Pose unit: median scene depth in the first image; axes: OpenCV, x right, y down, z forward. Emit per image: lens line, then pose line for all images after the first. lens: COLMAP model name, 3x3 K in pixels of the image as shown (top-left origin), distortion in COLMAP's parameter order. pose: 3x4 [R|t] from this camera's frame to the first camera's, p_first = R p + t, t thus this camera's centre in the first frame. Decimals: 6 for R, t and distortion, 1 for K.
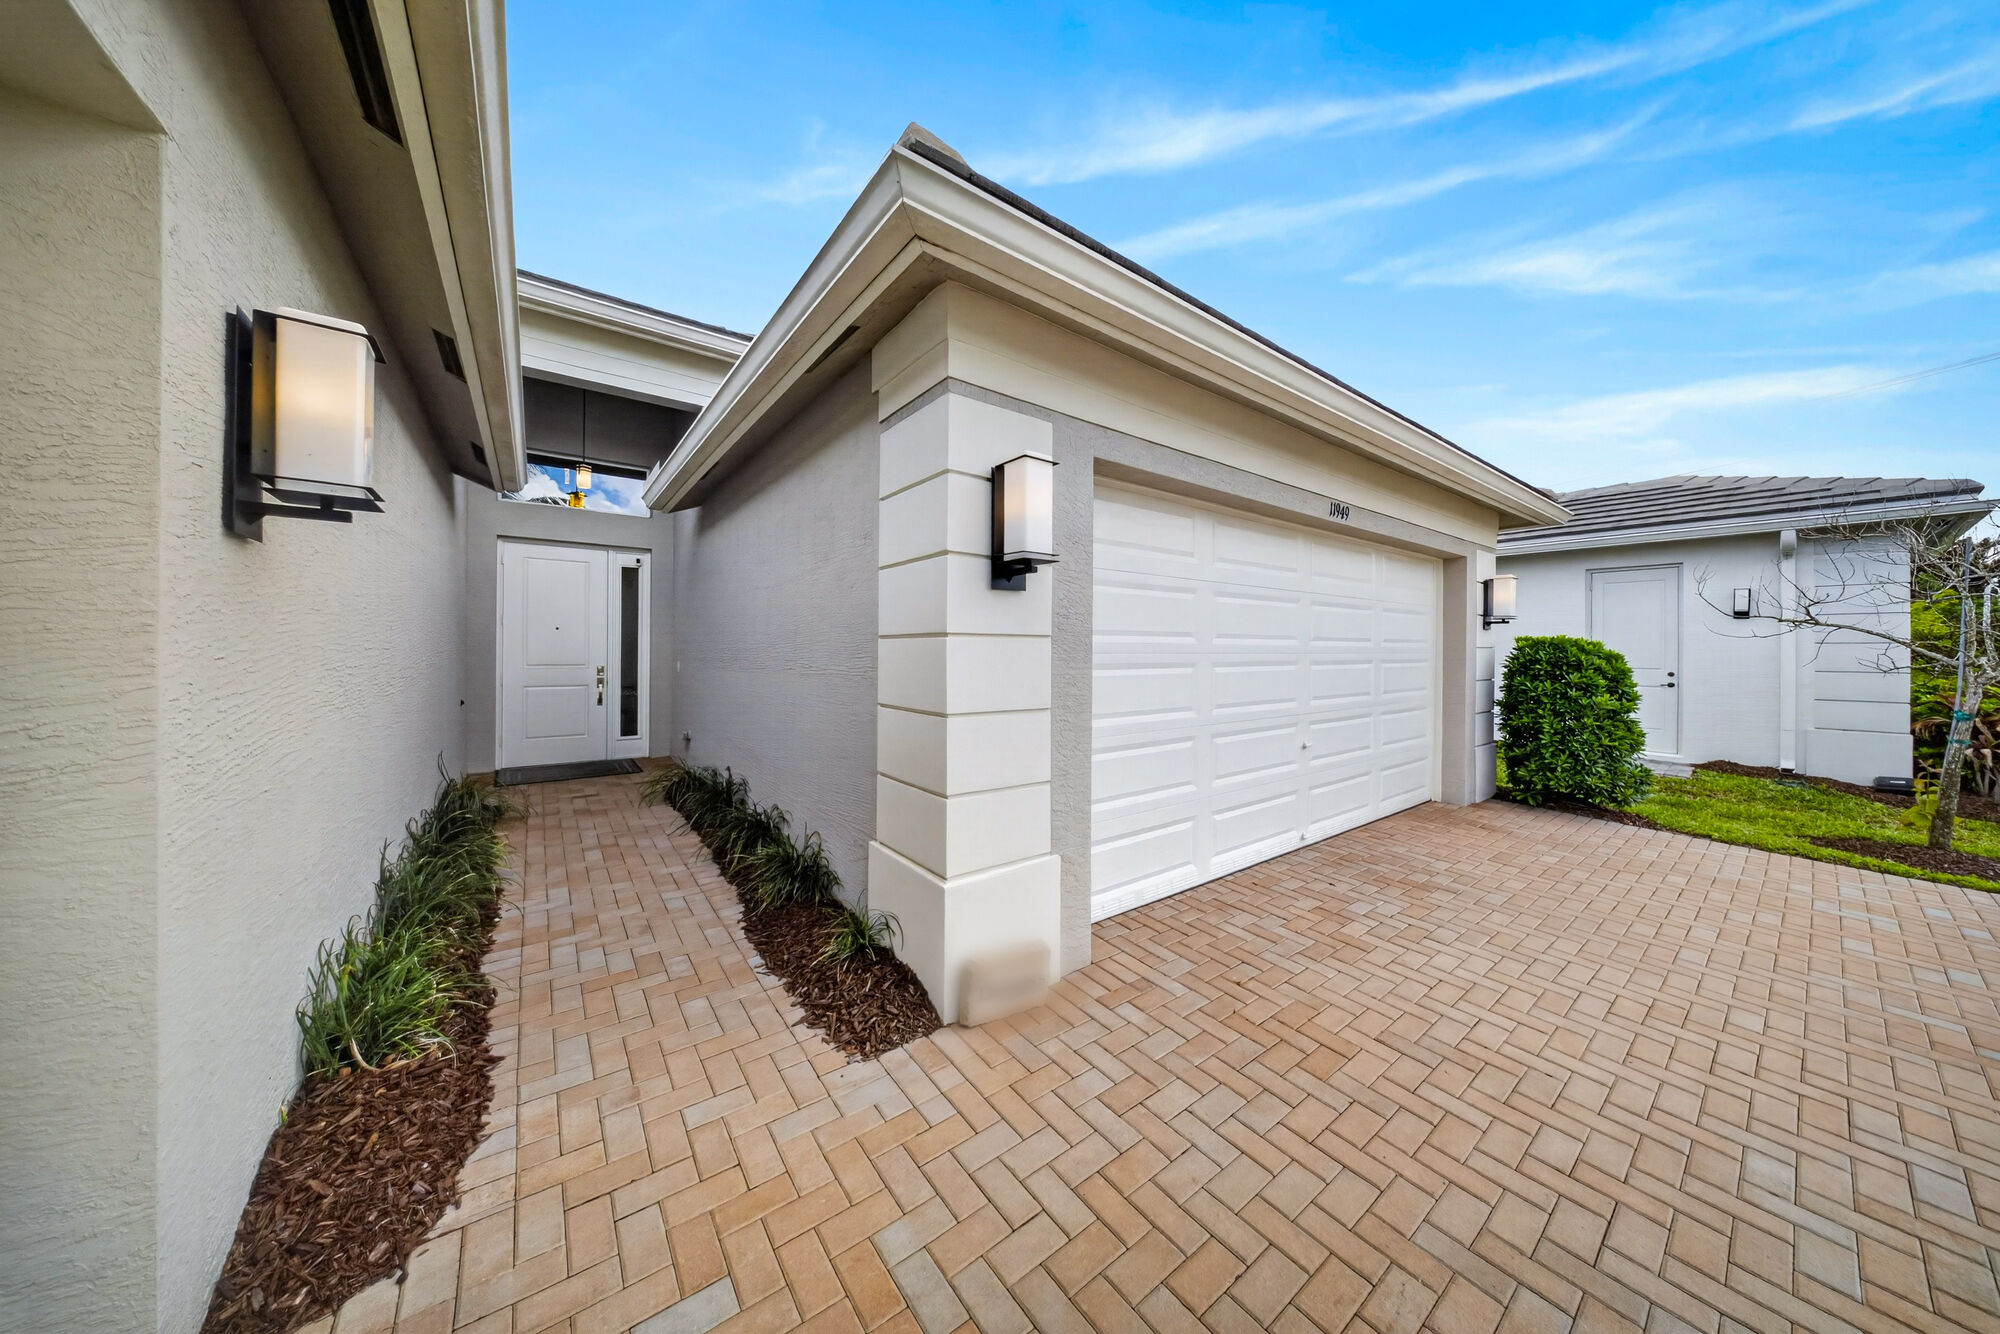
lens RADIAL K [[583.4, 0, 989.4], [0, 583.4, 658.3], [0, 0, 1]] dist [0.000477, 0.000046]
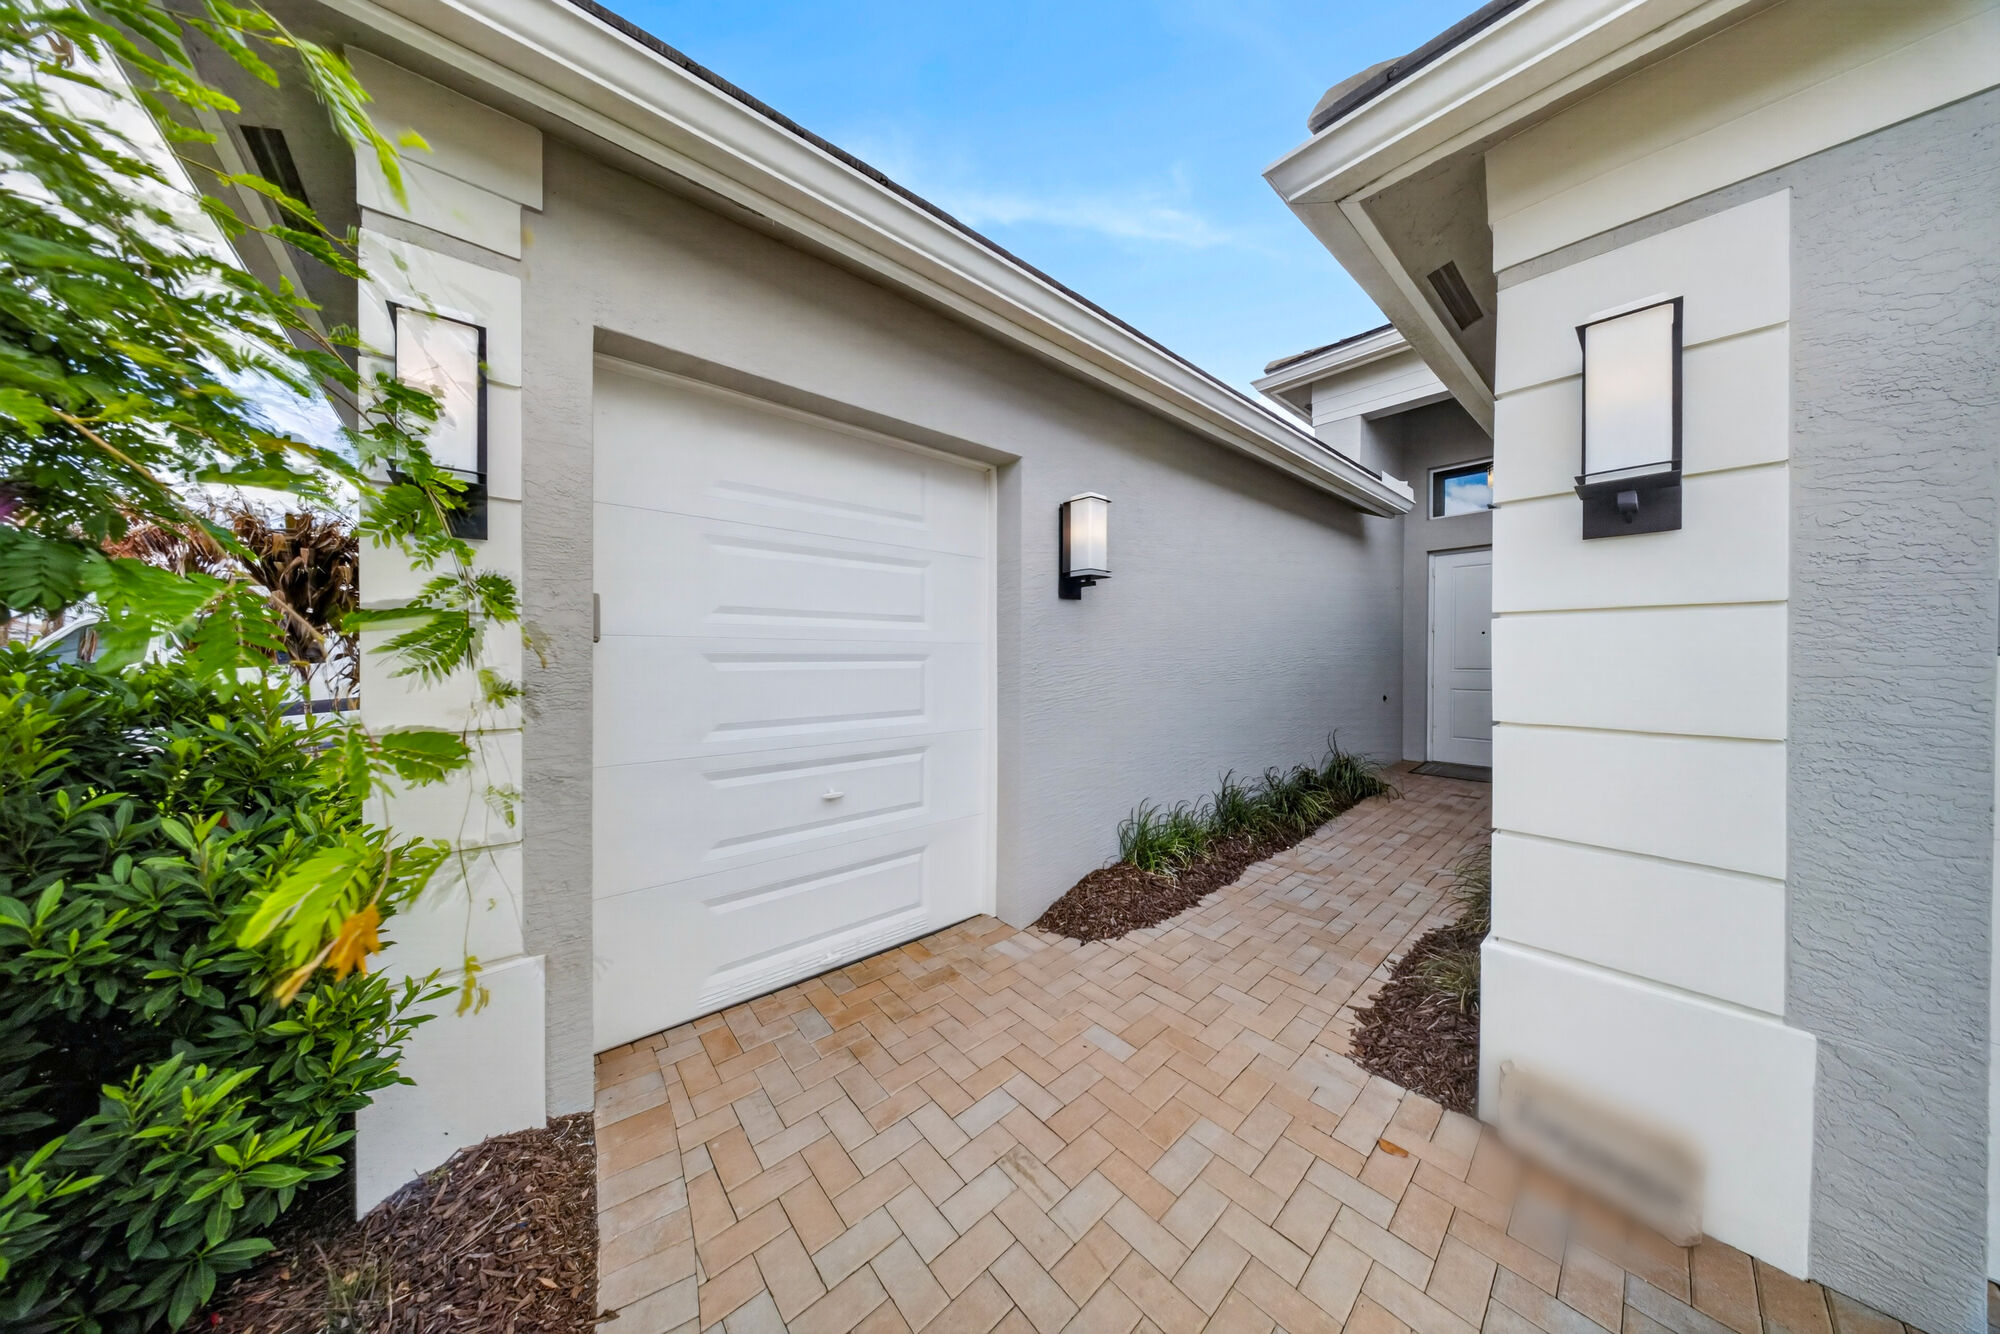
lens RADIAL K [[583.4, 0, 989.4], [0, 583.4, 658.3], [0, 0, 1]] dist [0.000477, 0.000046]
pose [[0.097994, 0.008644, -0.995149, 0.675341], [0.003548, 0.999953, 0.009035, 0.007918], [0.995181, -0.004416, 0.097959, 0.302782]]
